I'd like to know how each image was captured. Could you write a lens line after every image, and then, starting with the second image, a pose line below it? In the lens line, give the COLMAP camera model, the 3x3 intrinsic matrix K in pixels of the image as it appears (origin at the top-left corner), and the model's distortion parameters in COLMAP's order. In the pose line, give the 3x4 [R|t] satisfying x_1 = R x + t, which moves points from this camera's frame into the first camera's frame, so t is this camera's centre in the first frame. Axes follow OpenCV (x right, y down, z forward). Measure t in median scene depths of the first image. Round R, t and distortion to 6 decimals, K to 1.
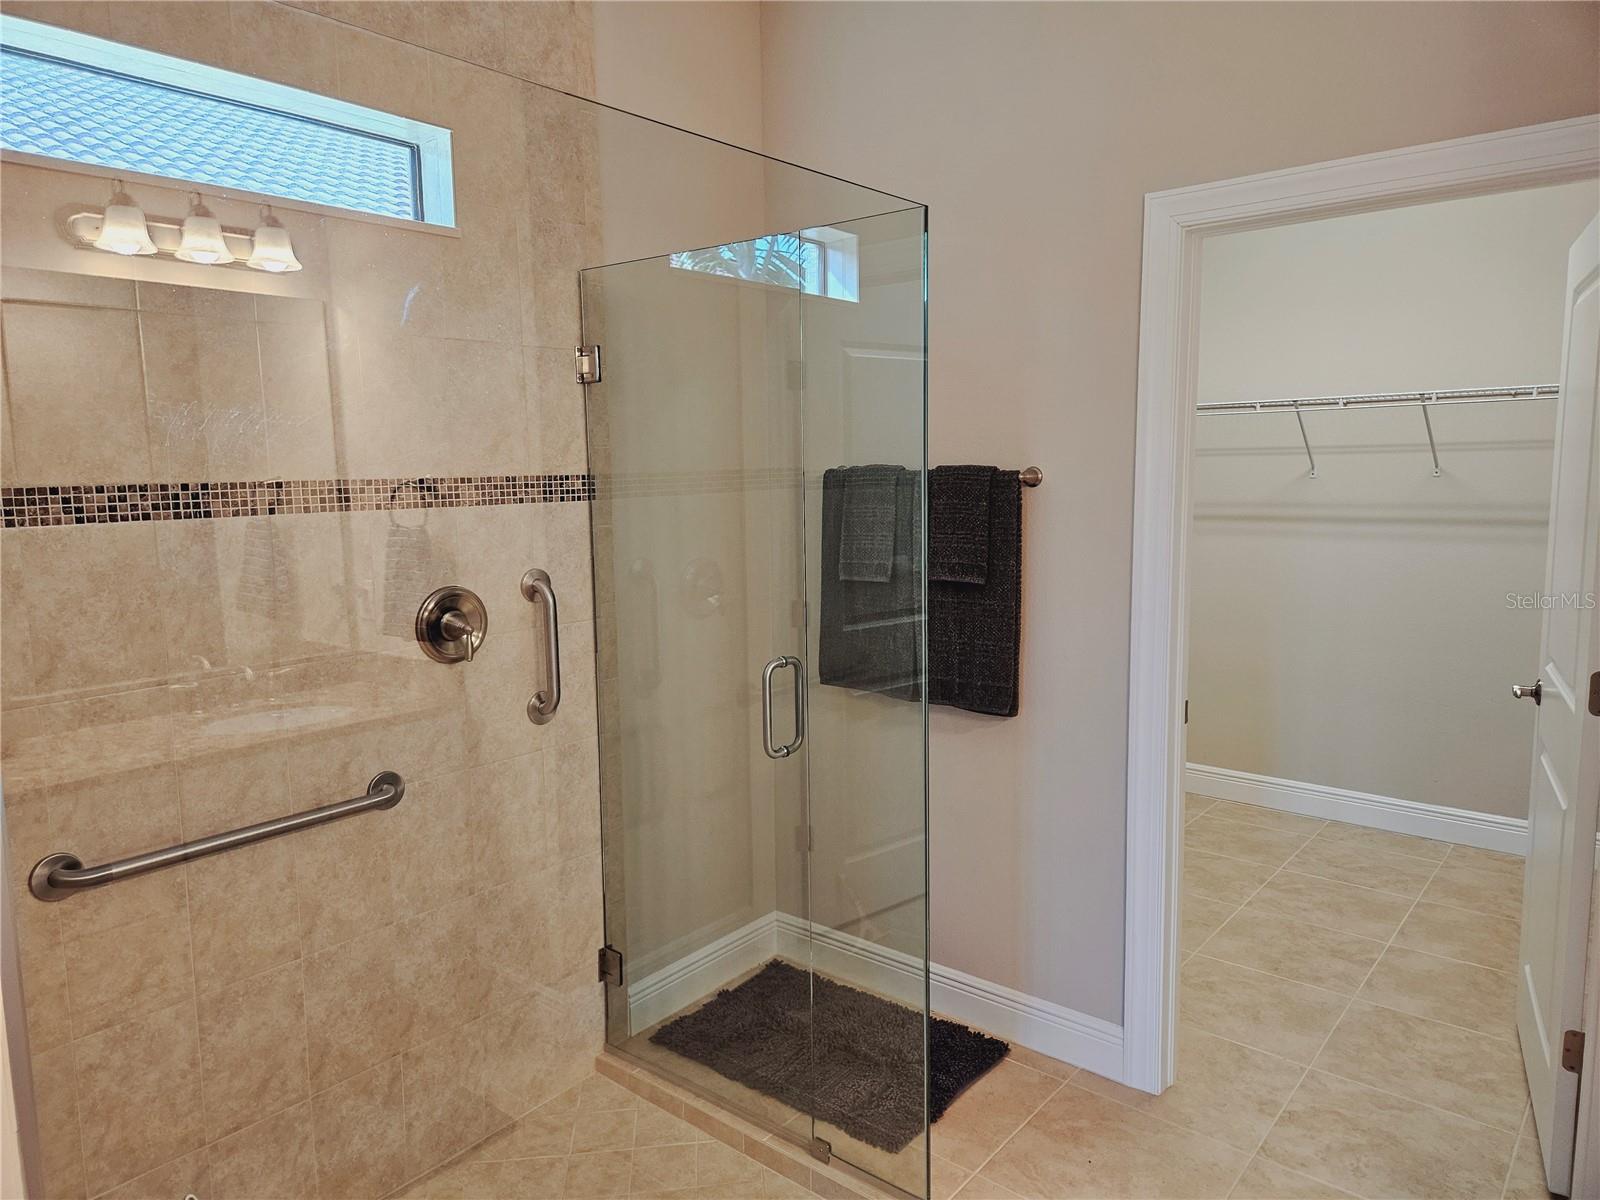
lens RADIAL K [[1077.0, 0, 796.3], [0, 1077.0, 591.9], [0, 0, 1]] dist [0.074951, -0.065134]
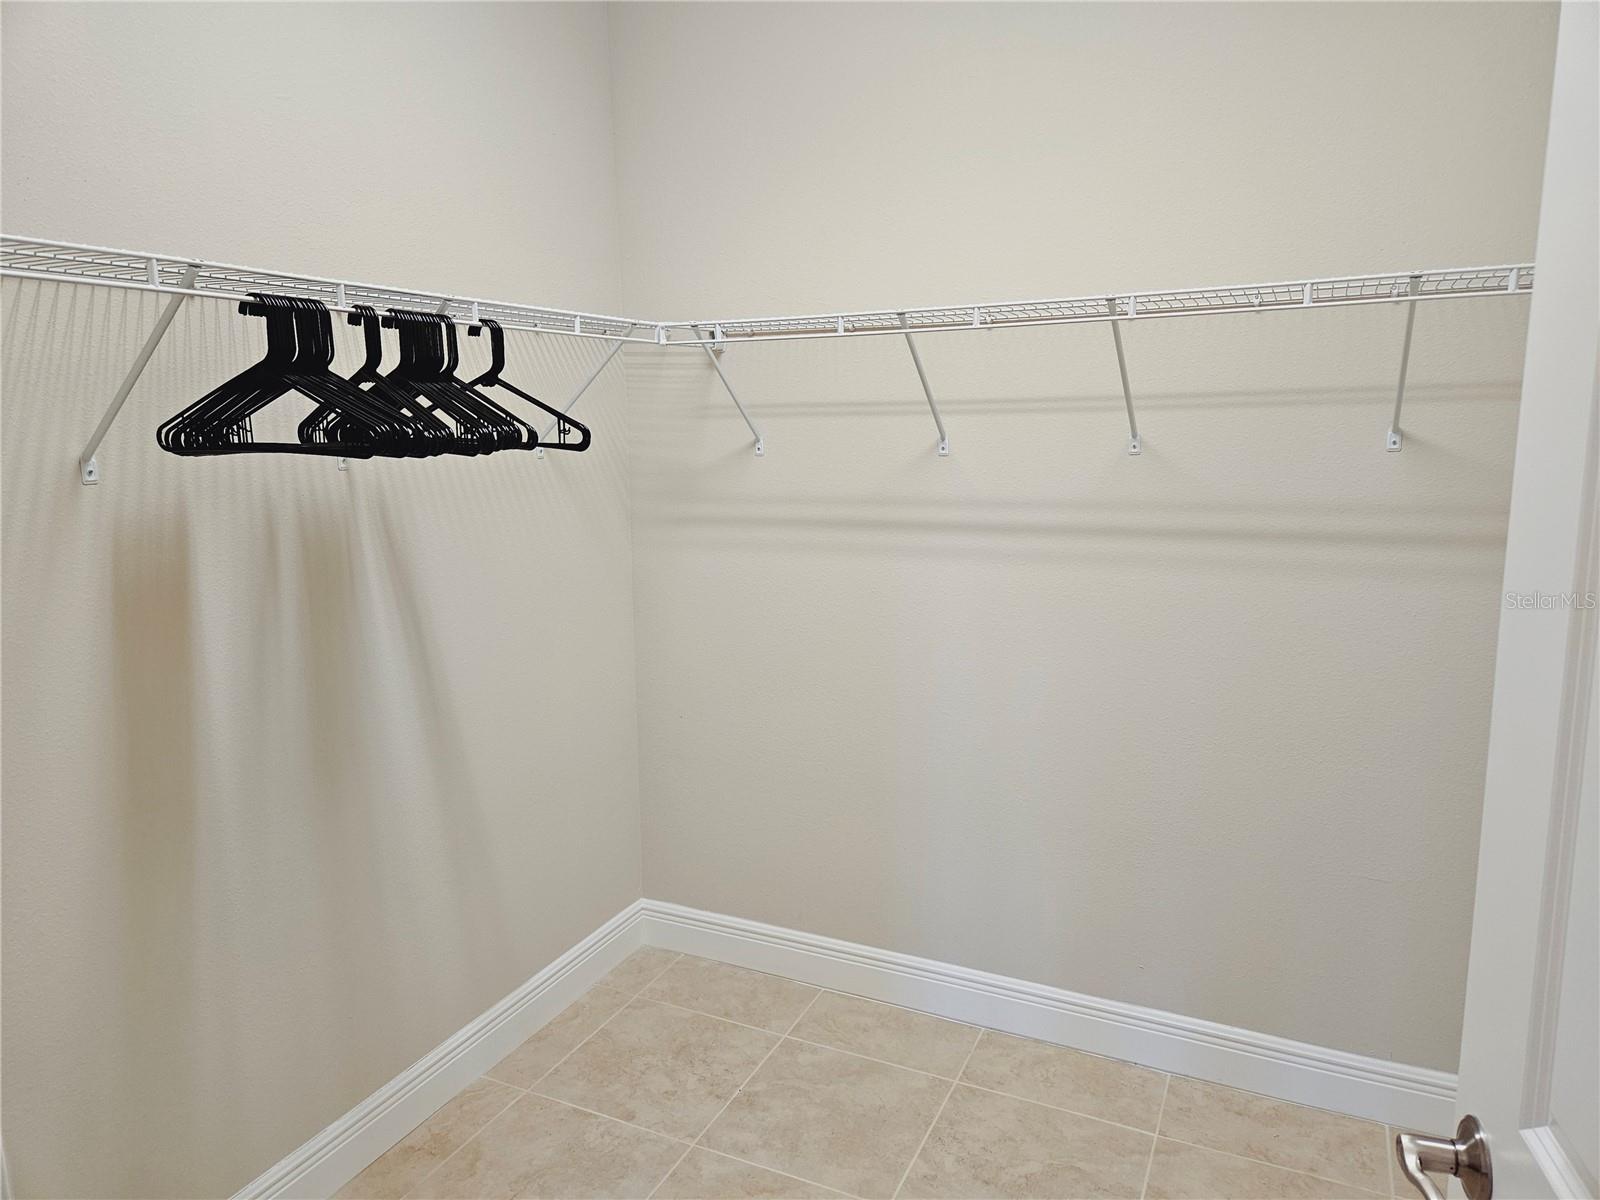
lens RADIAL K [[1077.0, 0, 796.3], [0, 1077.0, 591.9], [0, 0, 1]] dist [0.074951, -0.065134]
pose [[0.967721, -0.037141, 0.249273, 0.251024], [0.027013, 0.998669, 0.043932, -0.060074], [-0.250573, -0.035780, 0.967436, 0.461201]]
